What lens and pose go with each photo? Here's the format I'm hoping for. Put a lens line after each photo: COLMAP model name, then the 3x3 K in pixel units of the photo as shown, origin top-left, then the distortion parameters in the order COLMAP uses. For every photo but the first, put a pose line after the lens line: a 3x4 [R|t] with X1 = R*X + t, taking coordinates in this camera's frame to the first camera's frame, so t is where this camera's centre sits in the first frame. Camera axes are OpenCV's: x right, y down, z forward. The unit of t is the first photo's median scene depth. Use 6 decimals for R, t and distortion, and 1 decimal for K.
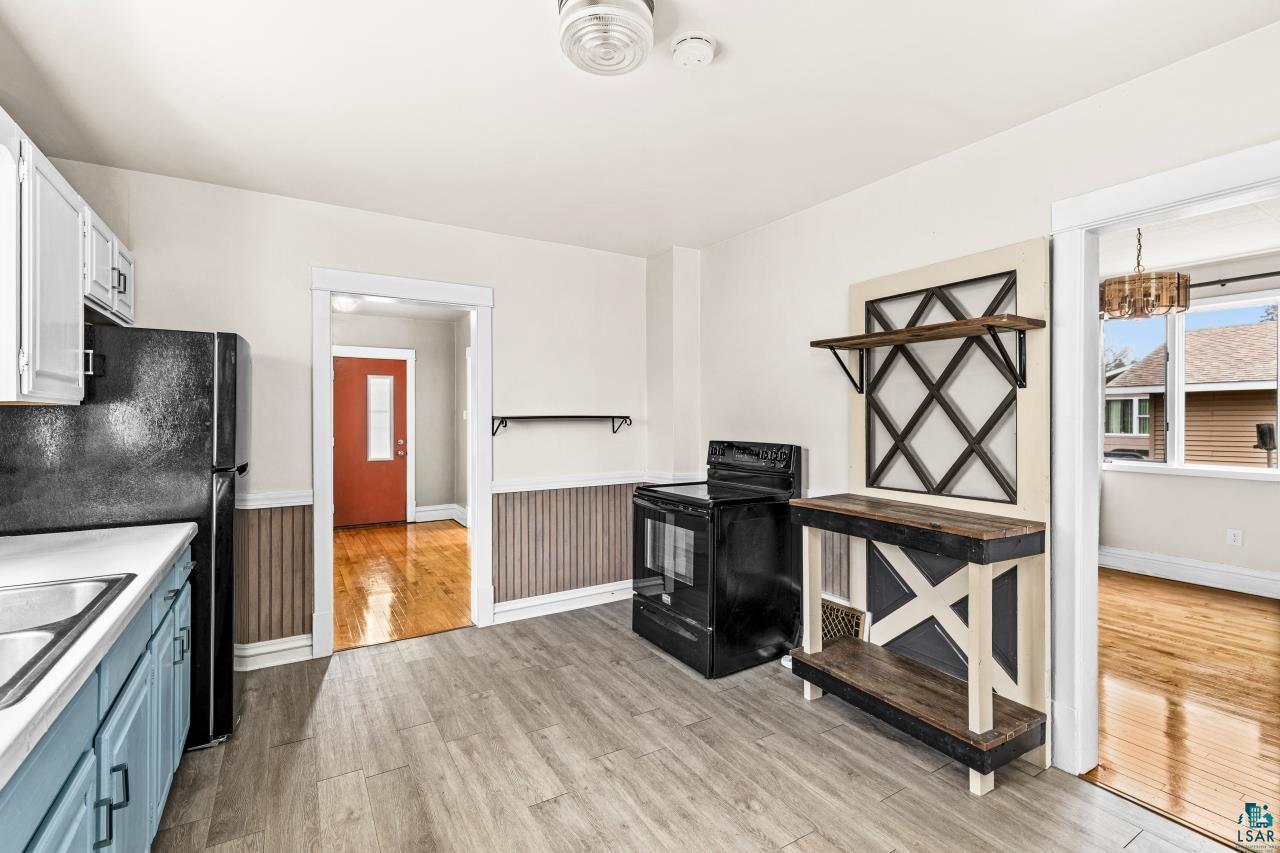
lens RADIAL K [[576.4, 0, 637.7], [0, 576.4, 420.3], [0, 0, 1]] dist [0.005825, -0.001153]
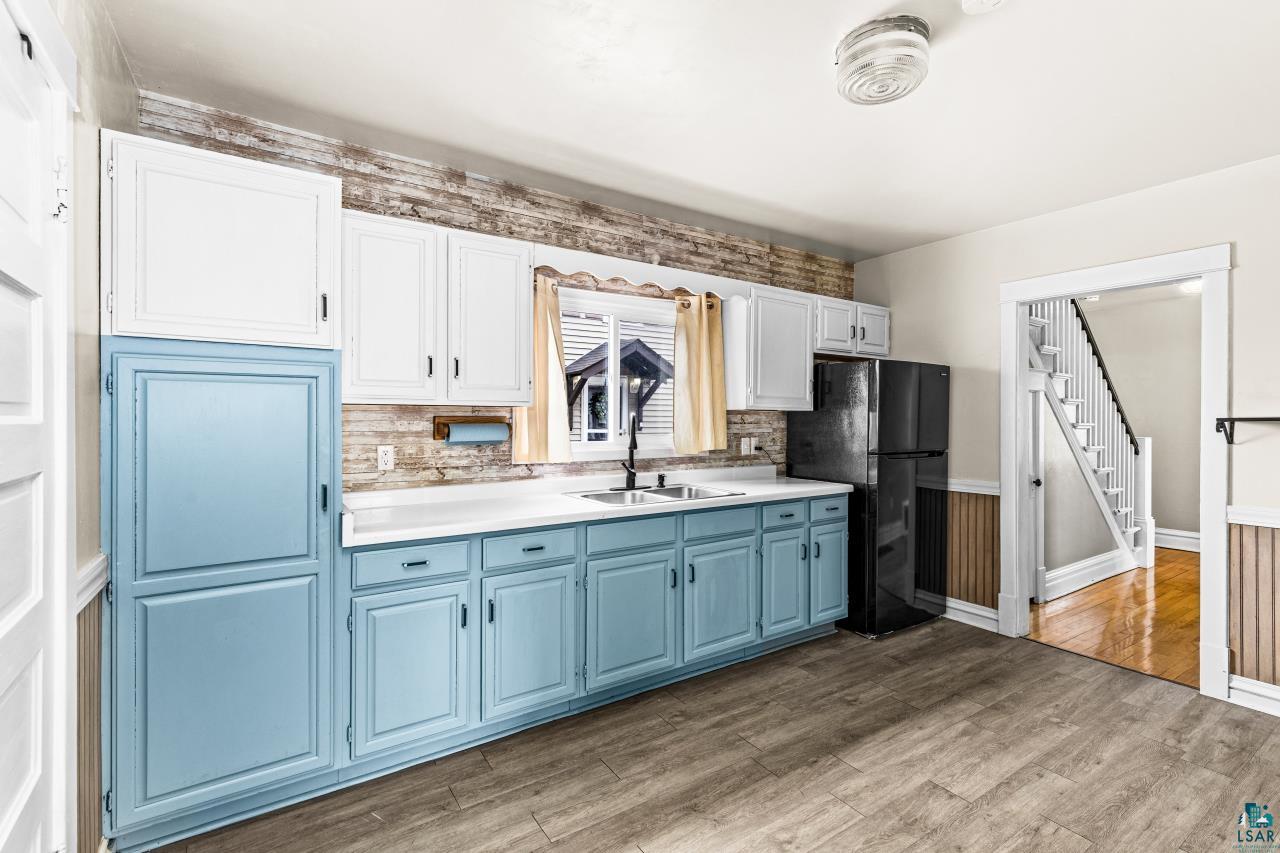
lens RADIAL K [[576.4, 0, 637.7], [0, 576.4, 420.3], [0, 0, 1]] dist [0.005825, -0.001153]
pose [[0.039839, 0.006304, -0.999186, 0.542332], [-0.011090, 0.999921, 0.005867, 0.001240], [0.999145, 0.010848, 0.039905, 0.259930]]
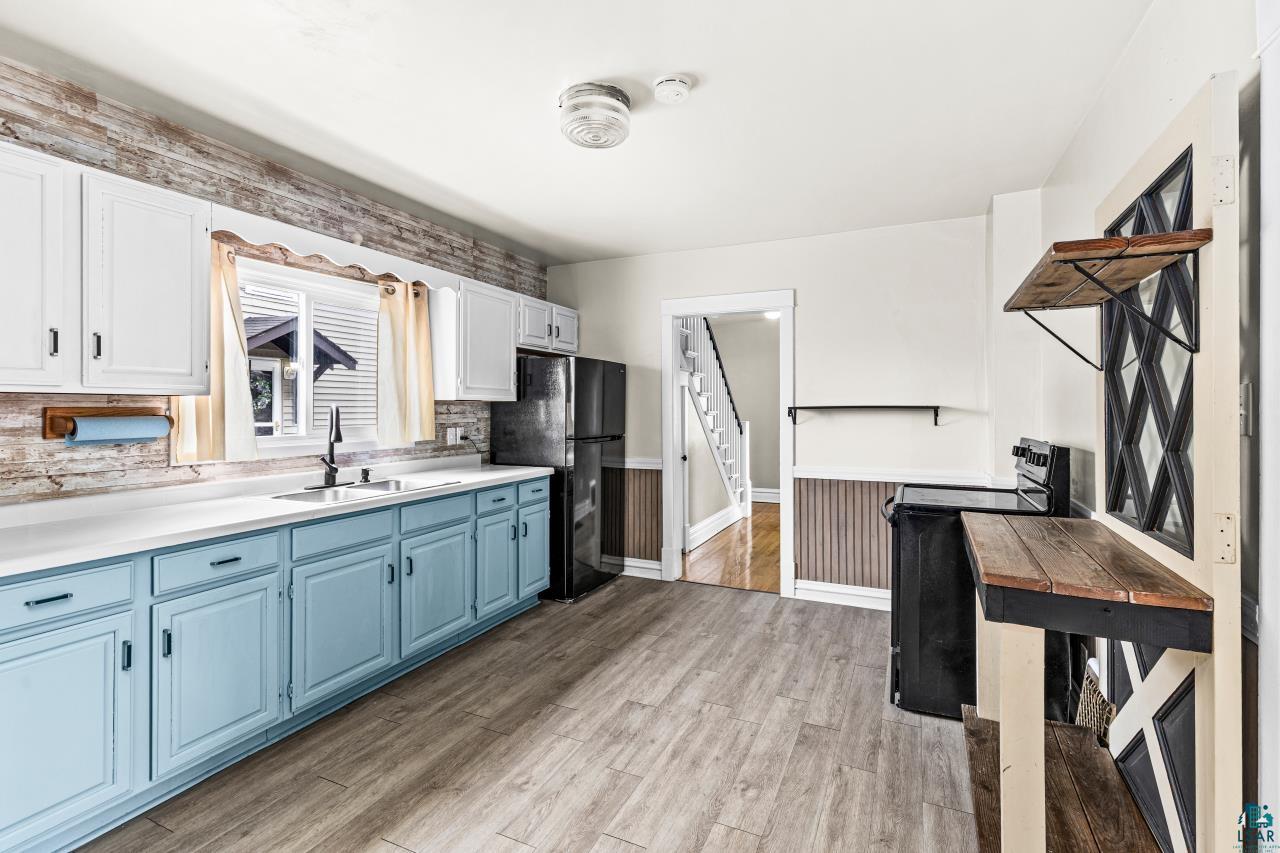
lens RADIAL K [[585.1, 0, 646.6], [0, 585.1, 408.2], [0, 0, 1]] dist [0.003491, -0.000137]
pose [[0.567439, 0.001956, -0.823413, 0.596978], [-0.007017, 0.999972, -0.002460, 0.001196], [0.823385, 0.007173, 0.567437, 0.170370]]
